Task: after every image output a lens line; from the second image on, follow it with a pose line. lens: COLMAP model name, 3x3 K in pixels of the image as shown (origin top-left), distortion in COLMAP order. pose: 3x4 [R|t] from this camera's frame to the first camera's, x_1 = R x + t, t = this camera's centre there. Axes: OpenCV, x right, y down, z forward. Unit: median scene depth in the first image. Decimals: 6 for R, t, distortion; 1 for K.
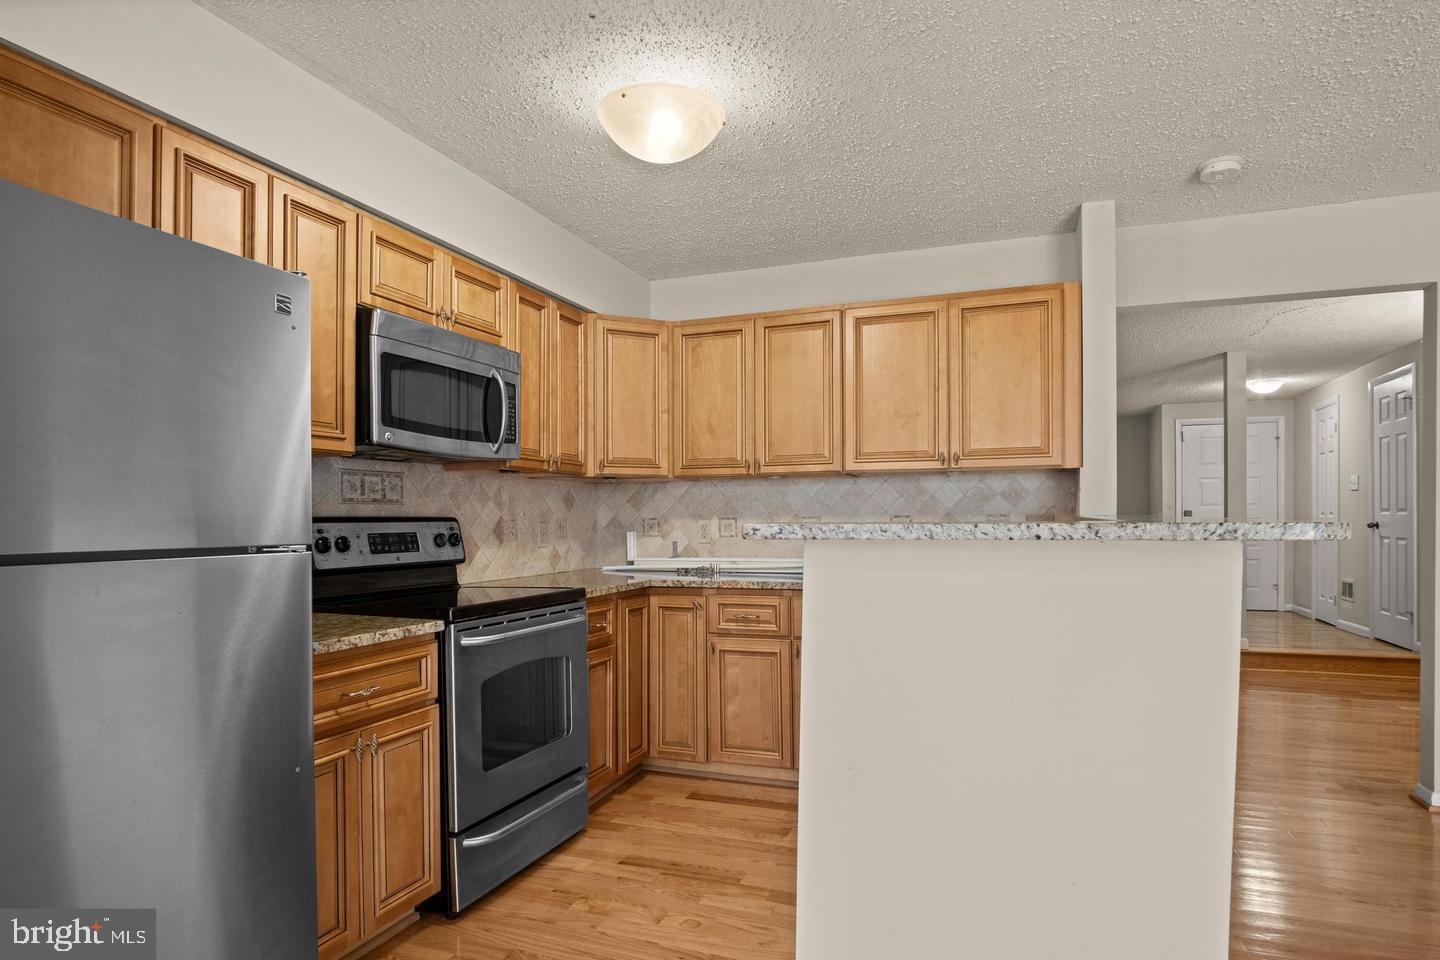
lens RADIAL K [[799.8, 0, 735.3], [0, 799.8, 524.2], [0, 0, 1]] dist [-0.032232, 0.009154]
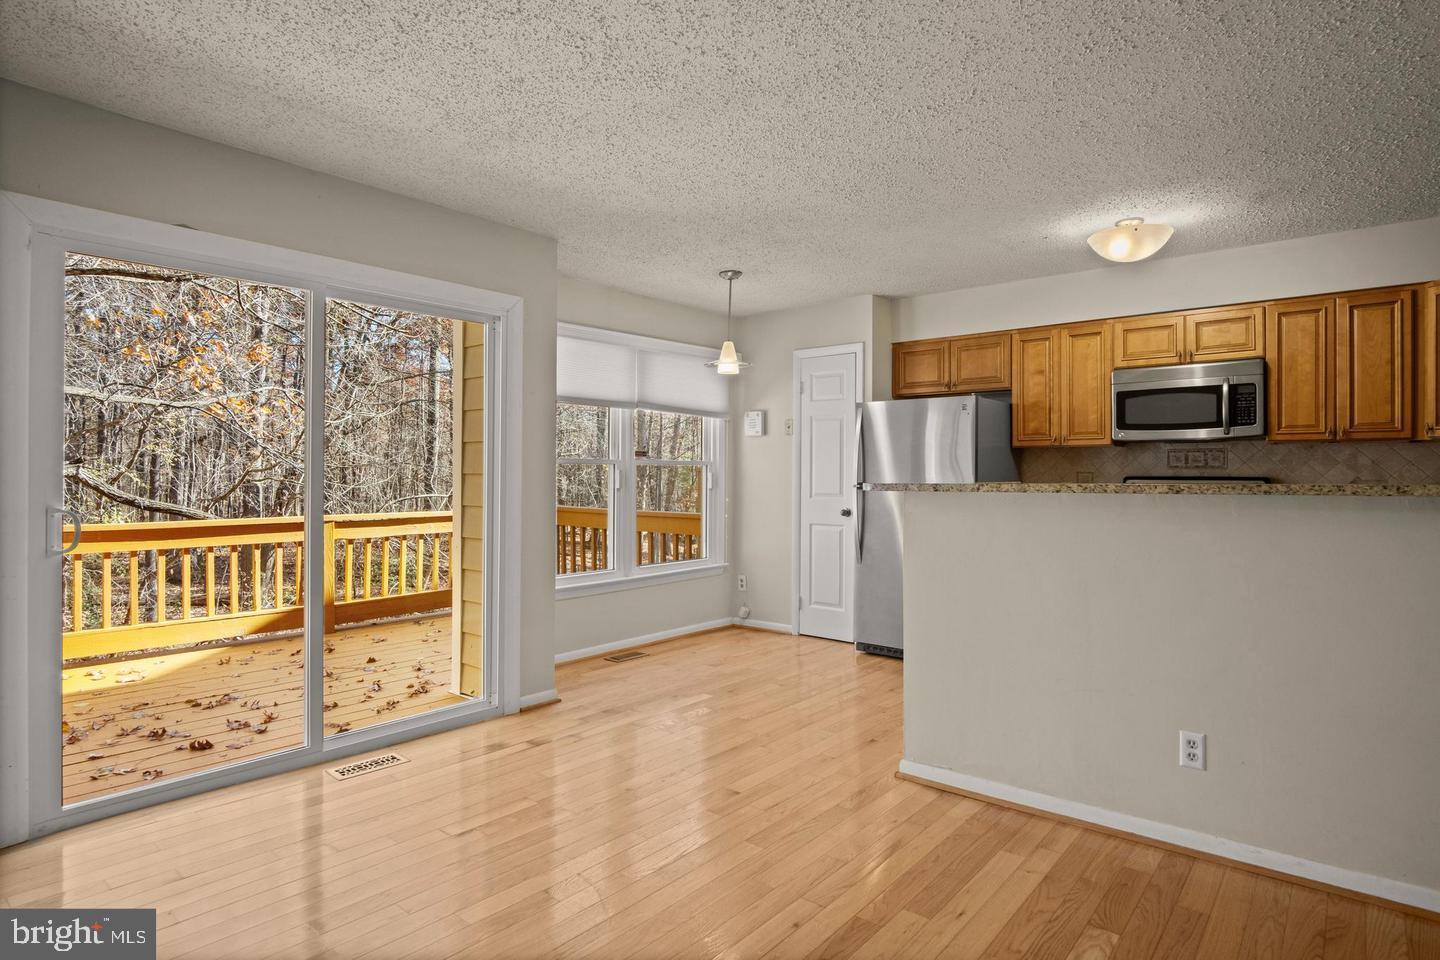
lens RADIAL K [[799.8, 0, 727.5], [0, 799.8, 469.2], [0, 0, 1]] dist [-0.032232, 0.009154]
pose [[-0.321073, 0.000784, -0.947054, 1.221193], [-0.007917, 0.999962, 0.003512, -0.019811], [0.947021, 0.008626, -0.321054, 0.520449]]
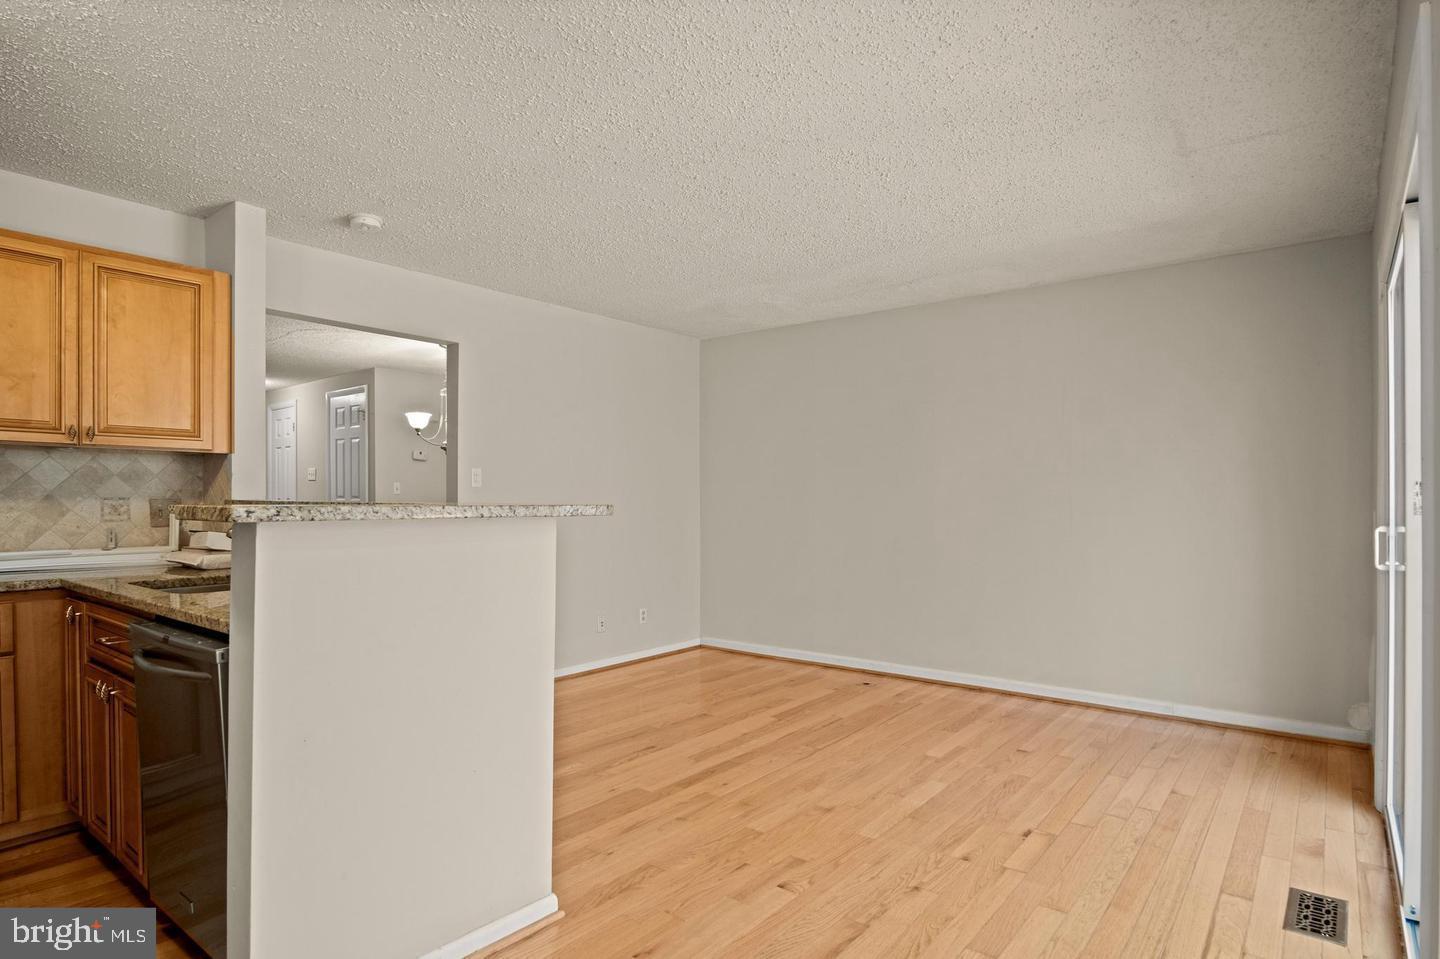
lens RADIAL K [[799.8, 0, 694.7], [0, 799.8, 502.6], [0, 0, 1]] dist [-0.032232, 0.009154]
pose [[0.320992, 0.004625, 0.947071, -0.344420], [0.004110, 0.999972, -0.006276, 0.001720], [-0.947073, 0.005907, 0.320964, 0.093104]]
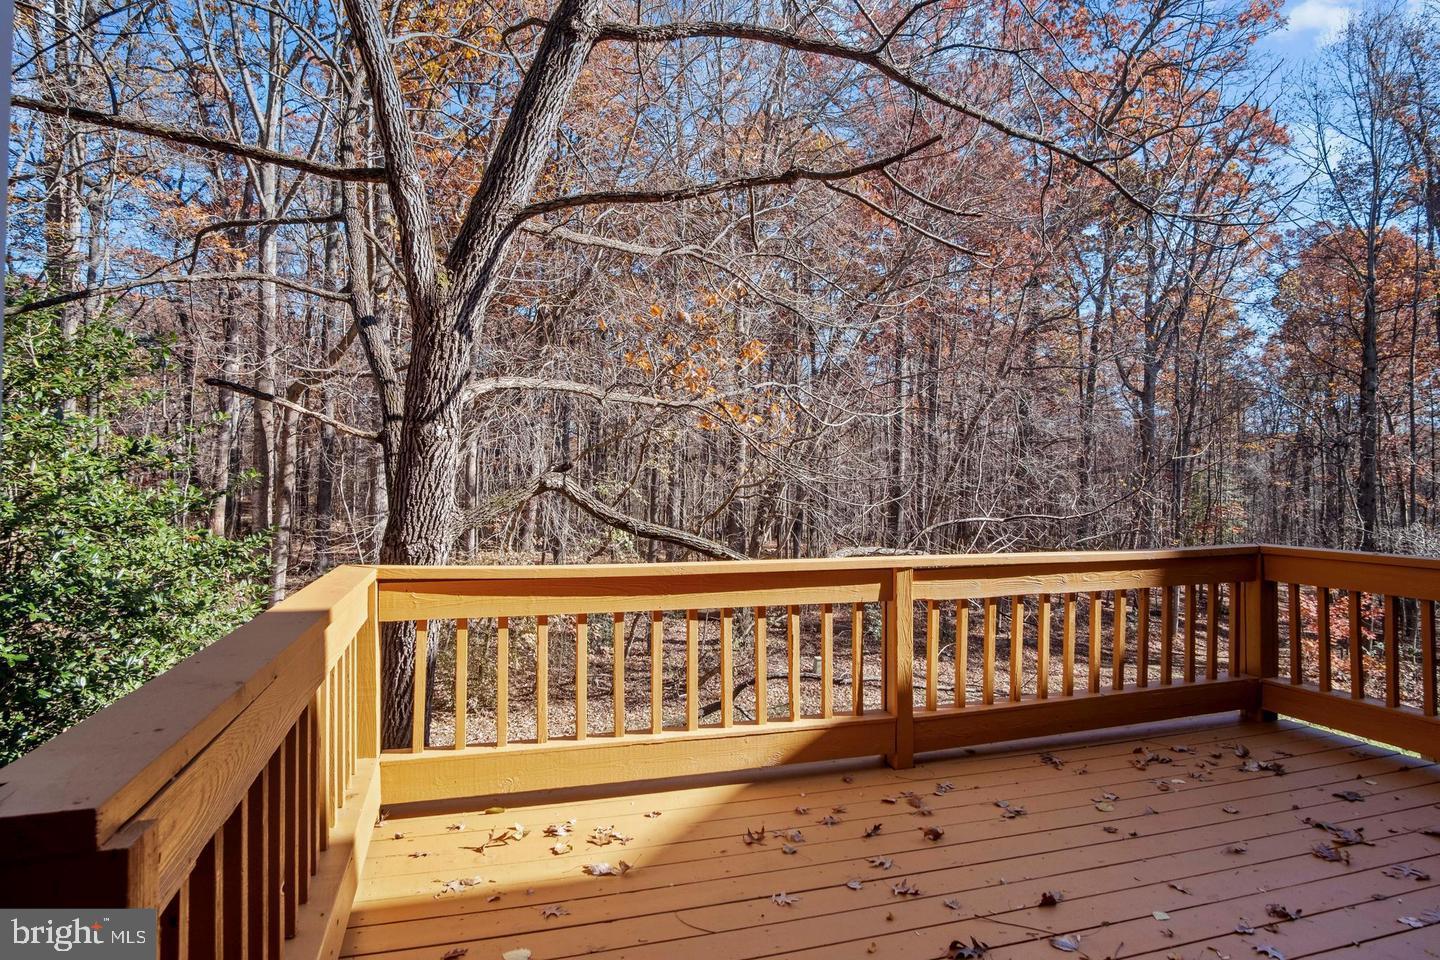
lens RADIAL K [[799.8, 0, 710.6], [0, 799.8, 479.5], [0, 0, 1]] dist [-0.032232, 0.009154]
pose [[-0.775097, -0.003332, -0.631833, 0.637030], [-0.001662, 0.999993, -0.003234, 0.003551], [0.631840, -0.001457, -0.775098, -0.289190]]
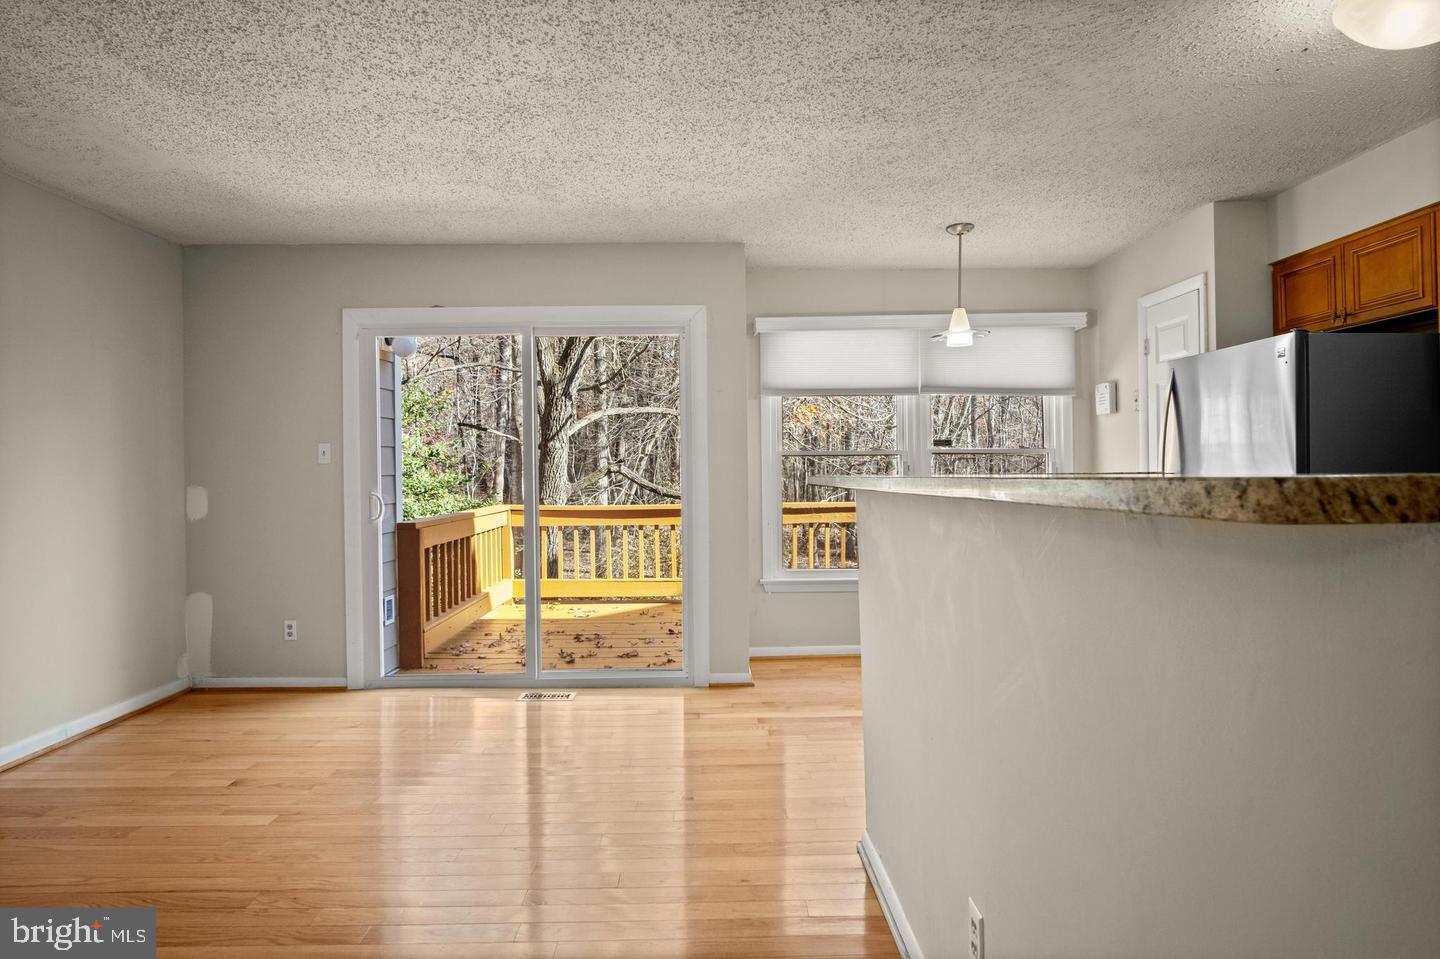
lens RADIAL K [[799.8, 0, 700.8], [0, 799.8, 464.4], [0, 0, 1]] dist [-0.032232, 0.009154]
pose [[-0.933663, 0.016681, -0.357765, 0.667803], [0.015795, 0.999861, 0.005399, -0.018761], [0.357806, -0.000610, -0.933796, 1.051599]]
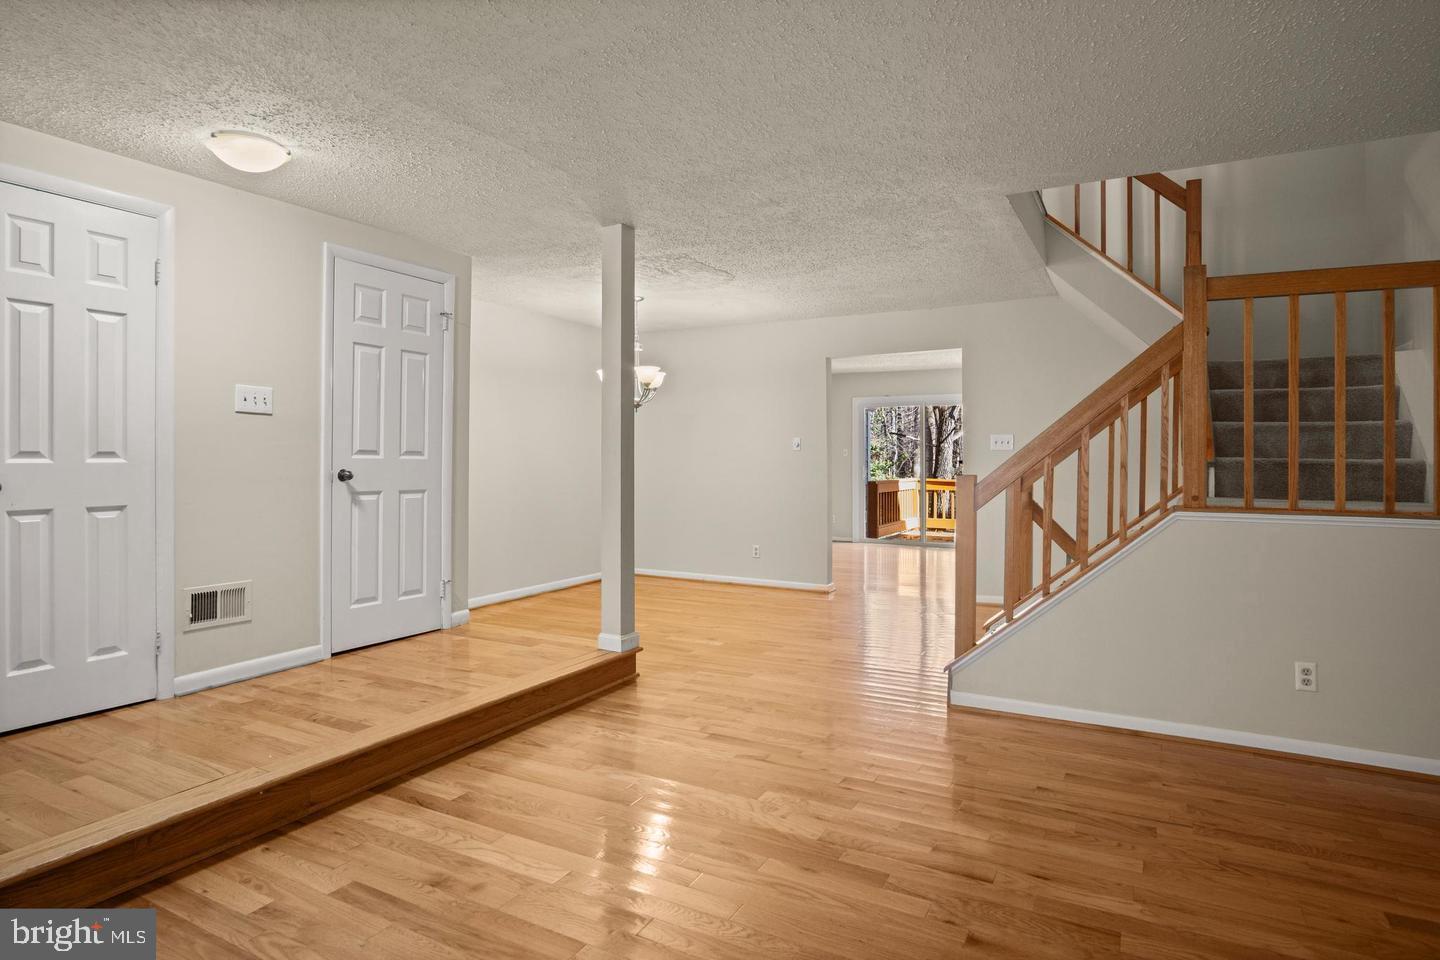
lens RADIAL K [[799.8, 0, 716.9], [0, 799.8, 472.2], [0, 0, 1]] dist [-0.032232, 0.009154]
pose [[-0.991846, 0.007288, 0.127234, 0.884132], [0.010059, 0.999726, 0.021149, -0.032989], [-0.127045, 0.022257, -0.991647, 3.091057]]
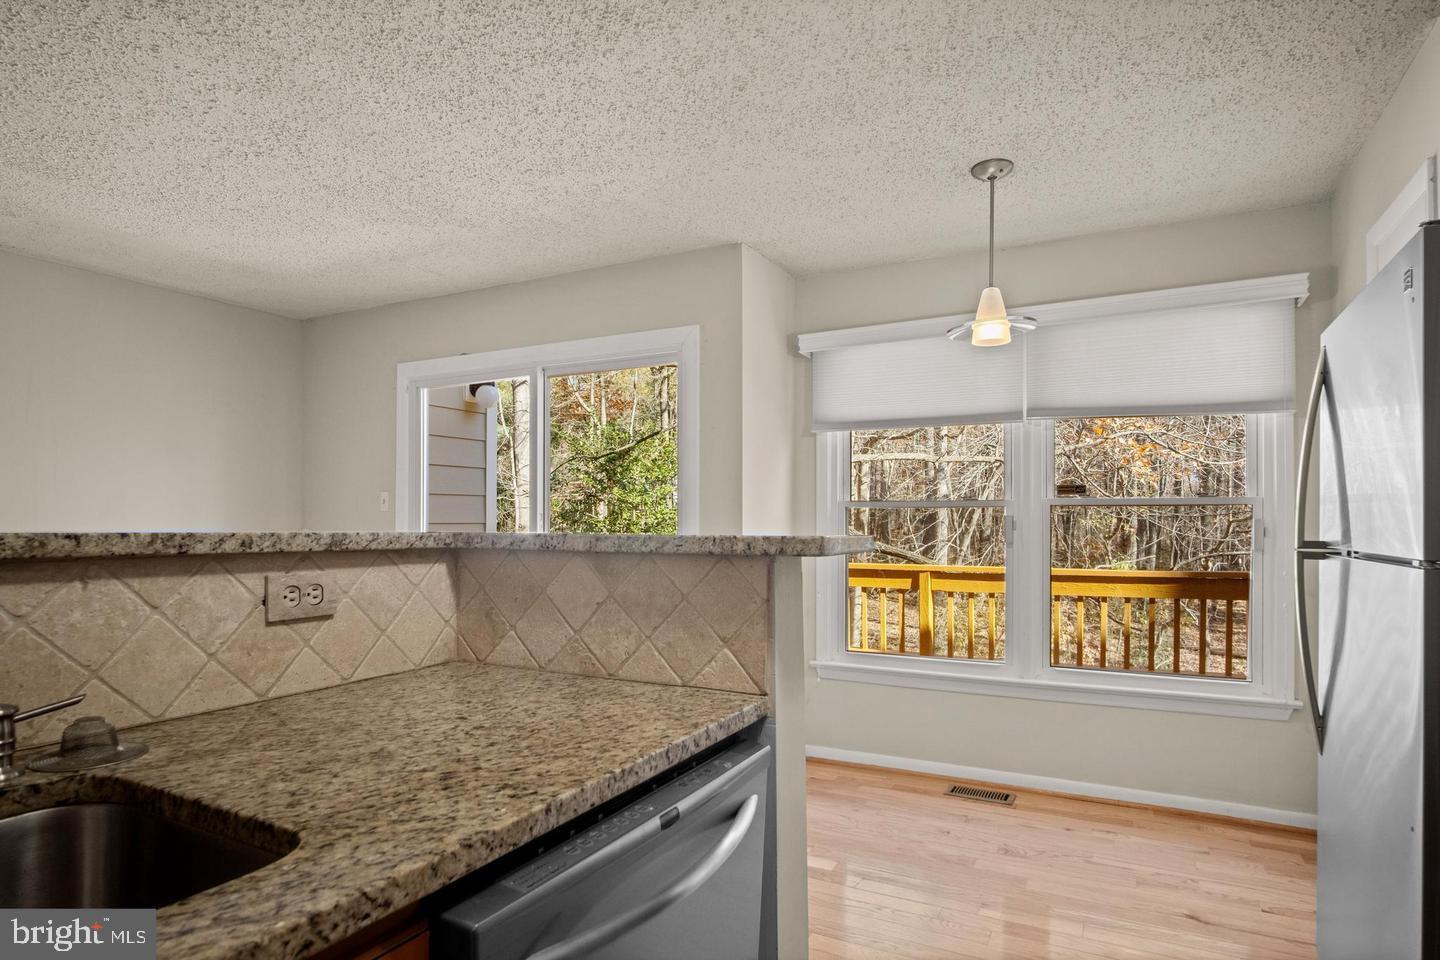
lens RADIAL K [[799.8, 0, 706.2], [0, 799.8, 514.9], [0, 0, 1]] dist [-0.032232, 0.009154]
pose [[-0.989770, 0.004745, 0.142595, 0.035678], [0.004499, 0.999988, -0.002048, -0.011205], [-0.142603, -0.001385, -0.989779, 0.906517]]
